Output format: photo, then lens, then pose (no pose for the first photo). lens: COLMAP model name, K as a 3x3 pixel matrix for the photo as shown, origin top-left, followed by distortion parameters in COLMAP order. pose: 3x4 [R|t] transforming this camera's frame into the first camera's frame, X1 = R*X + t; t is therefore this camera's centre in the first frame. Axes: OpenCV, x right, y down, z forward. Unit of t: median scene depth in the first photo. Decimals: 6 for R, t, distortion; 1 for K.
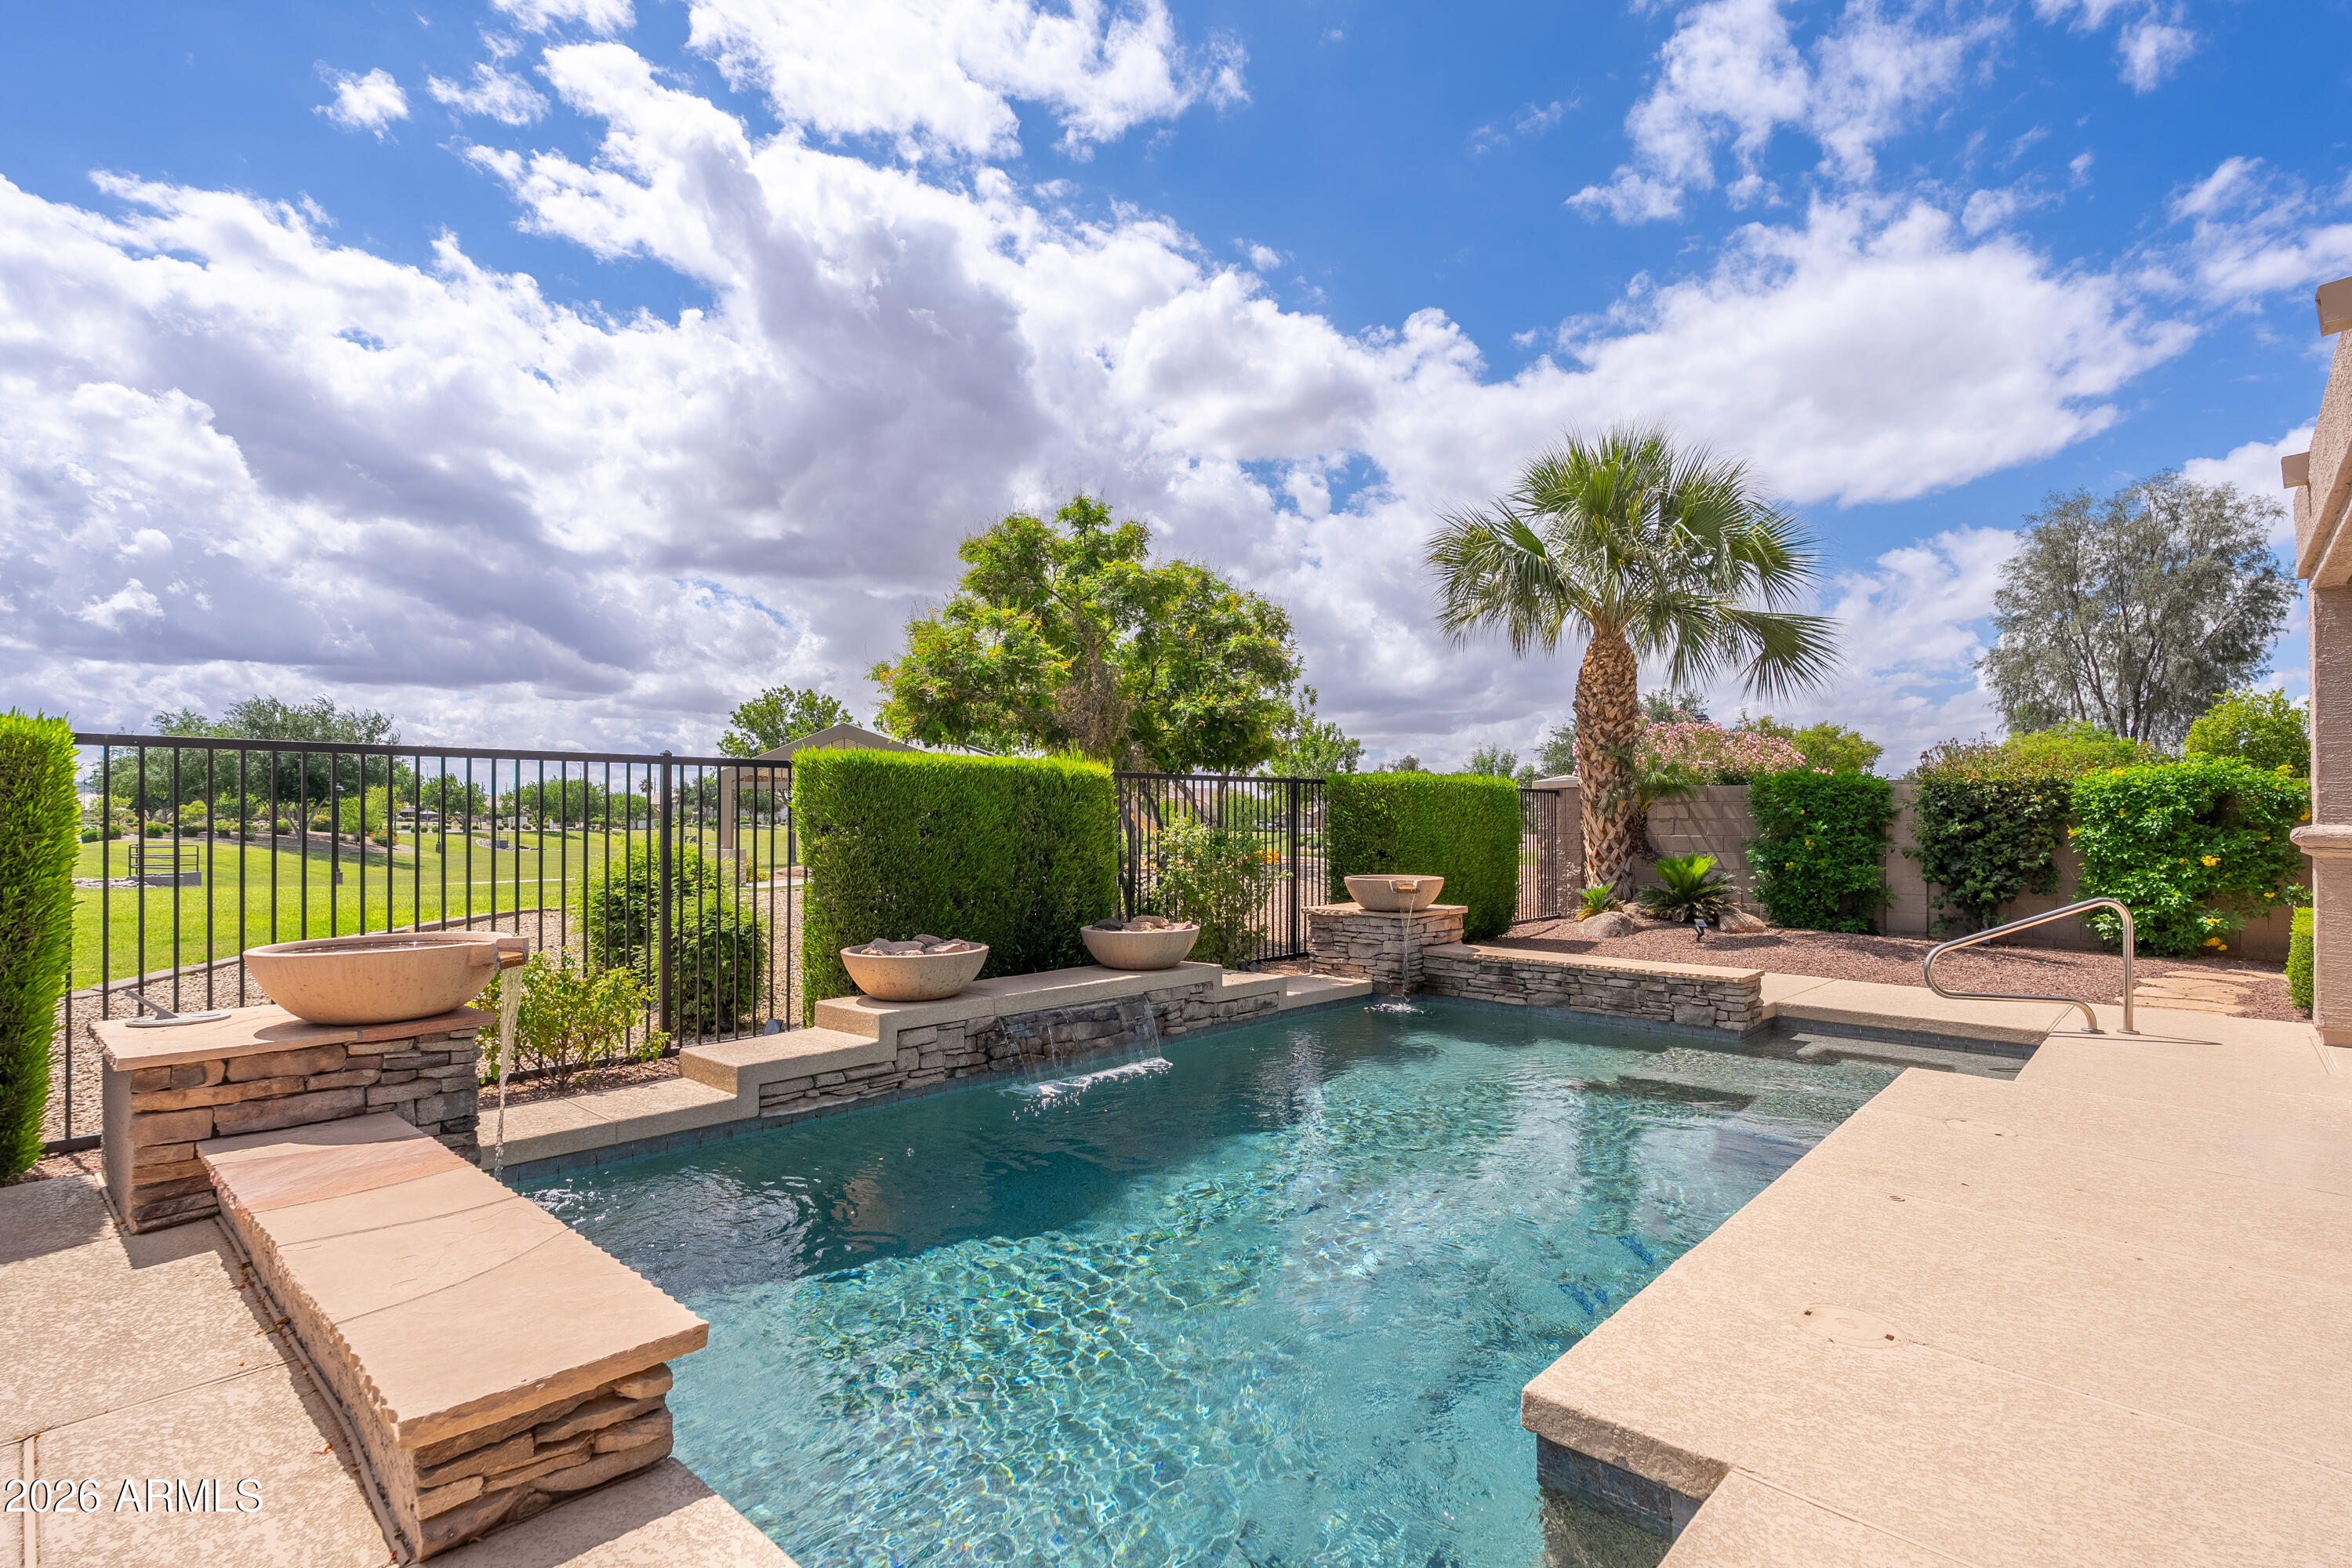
lens RADIAL K [[1127.7, 0, 1173.1], [0, 1127.7, 790.0], [0, 0, 1]] dist [-0.004882, 0.002365]
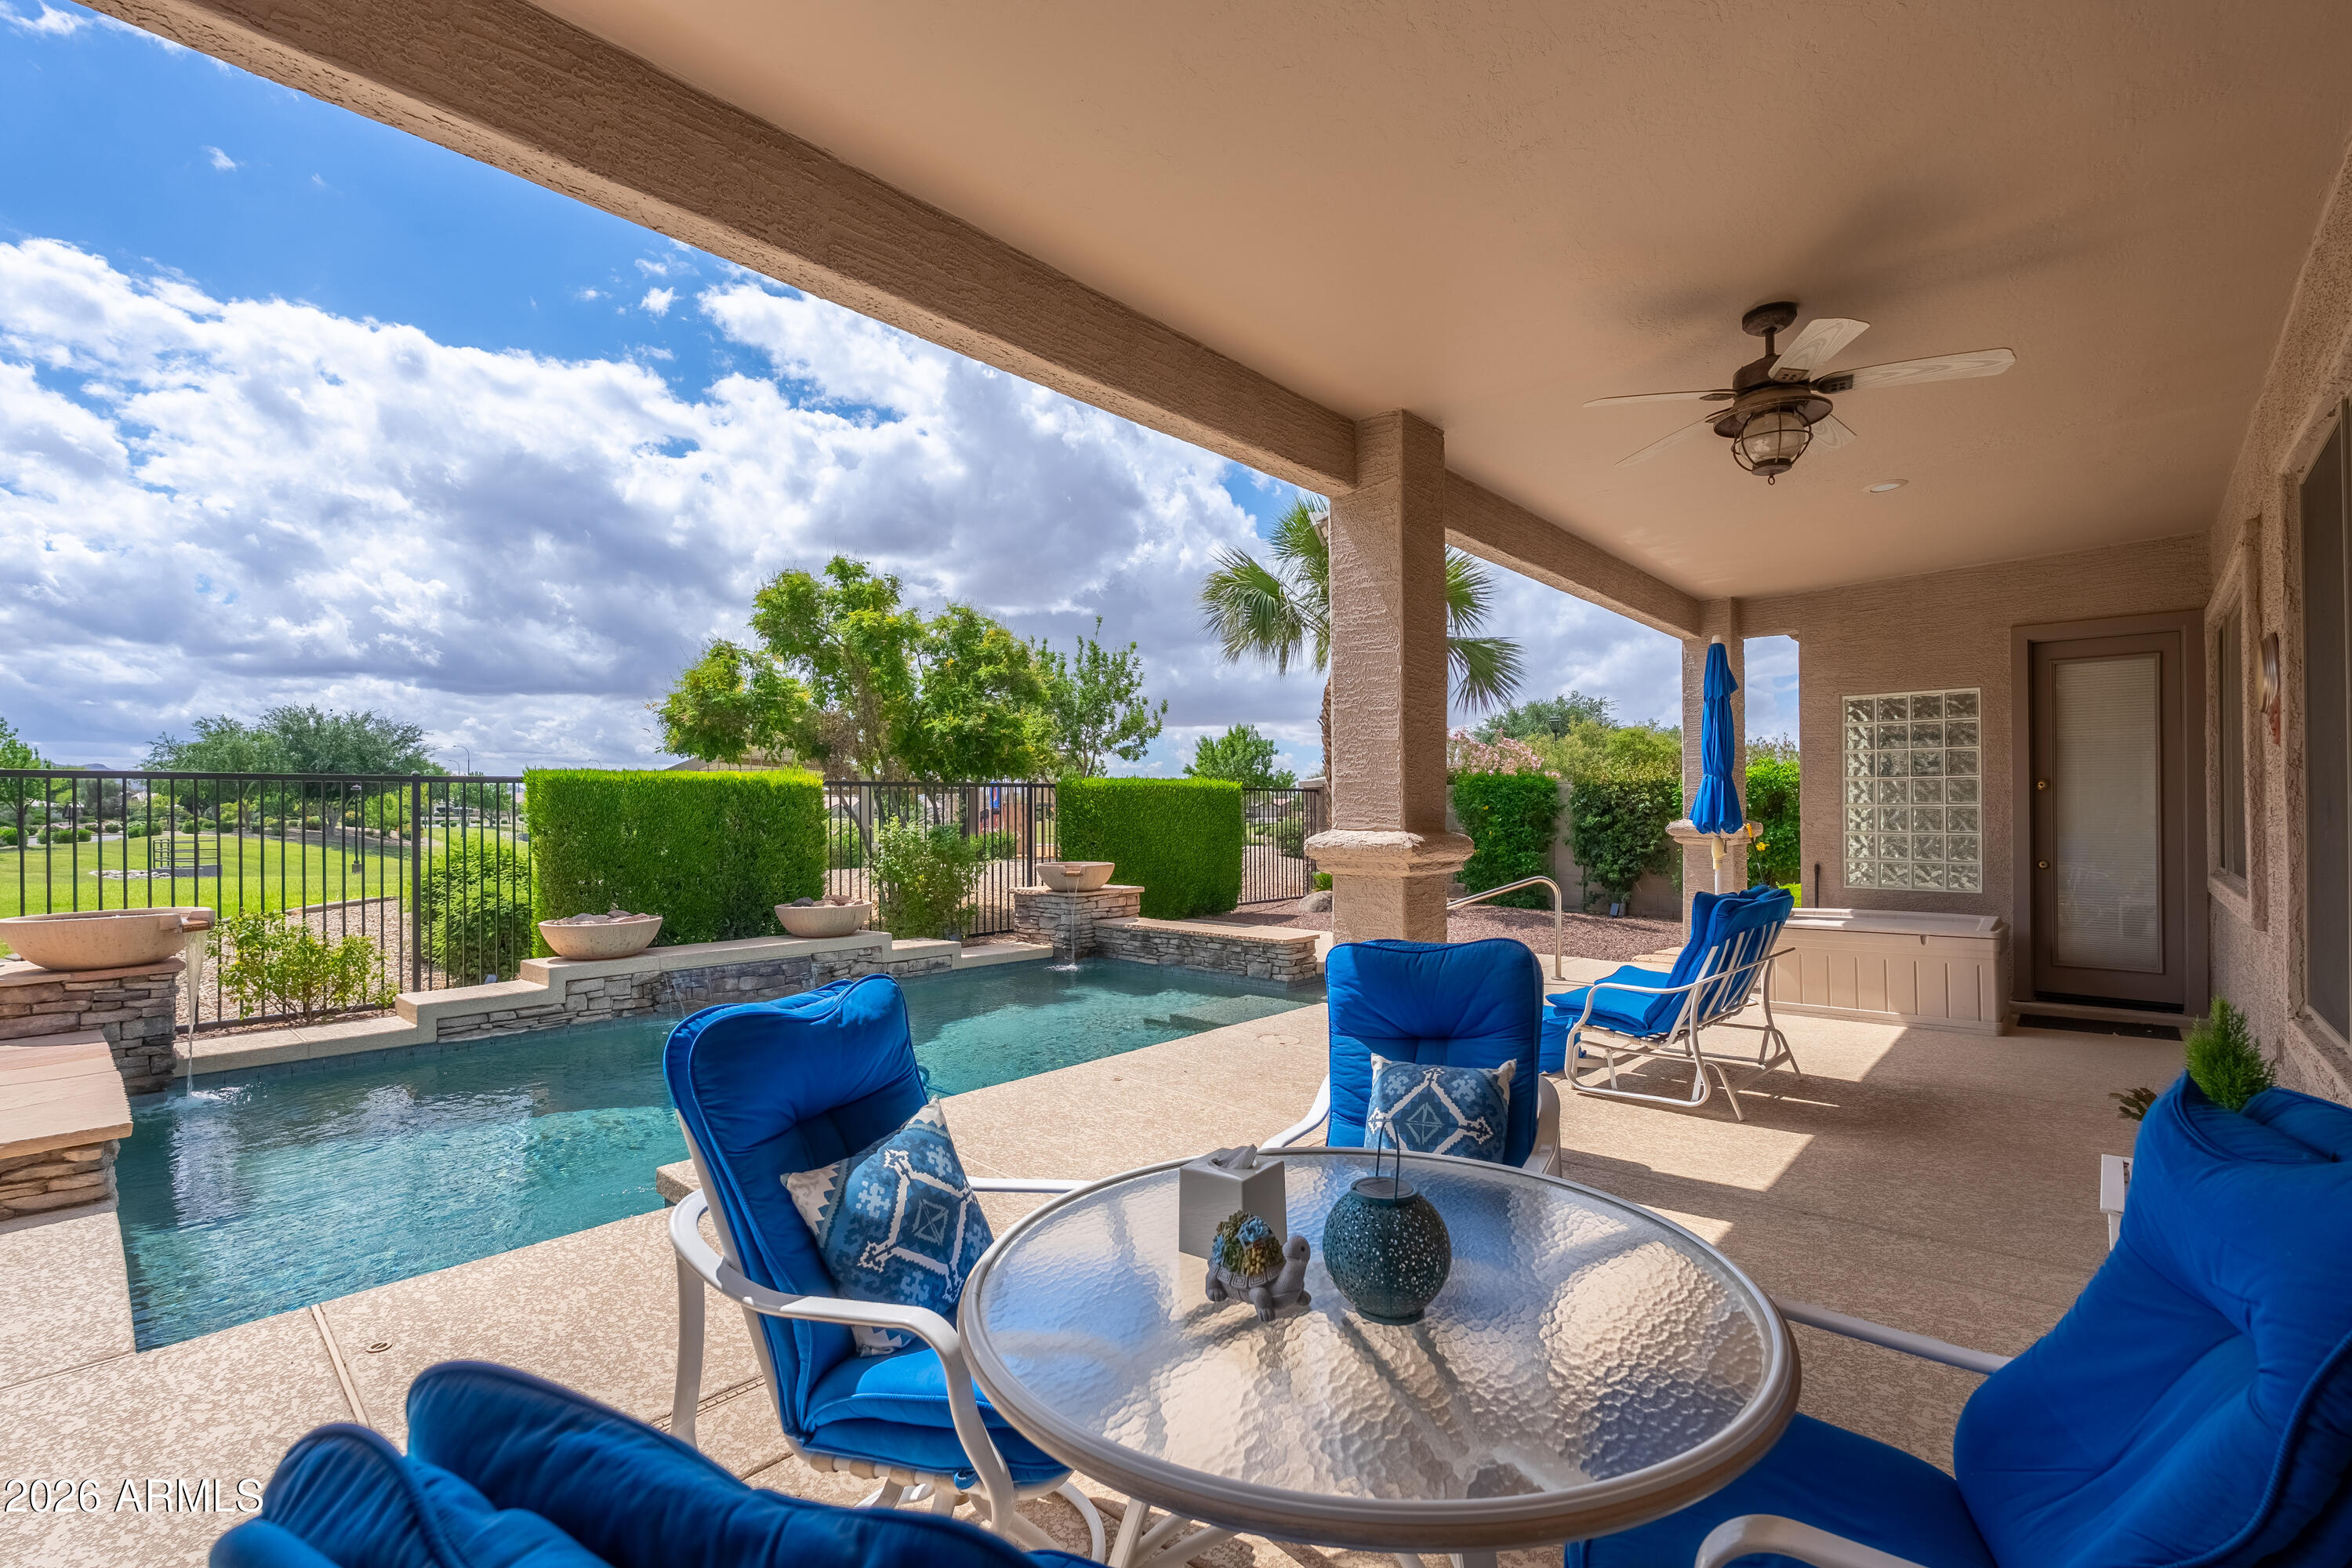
lens RADIAL K [[1037.9, 0, 1167.8], [0, 1037.9, 805.1], [0, 0, 1]] dist [-0.005052, -0.000505]
pose [[0.999928, -0.005723, 0.010536, 0.239925], [0.005502, 0.999765, 0.020956, -0.009402], [-0.010654, -0.020896, 0.999725, -0.123828]]
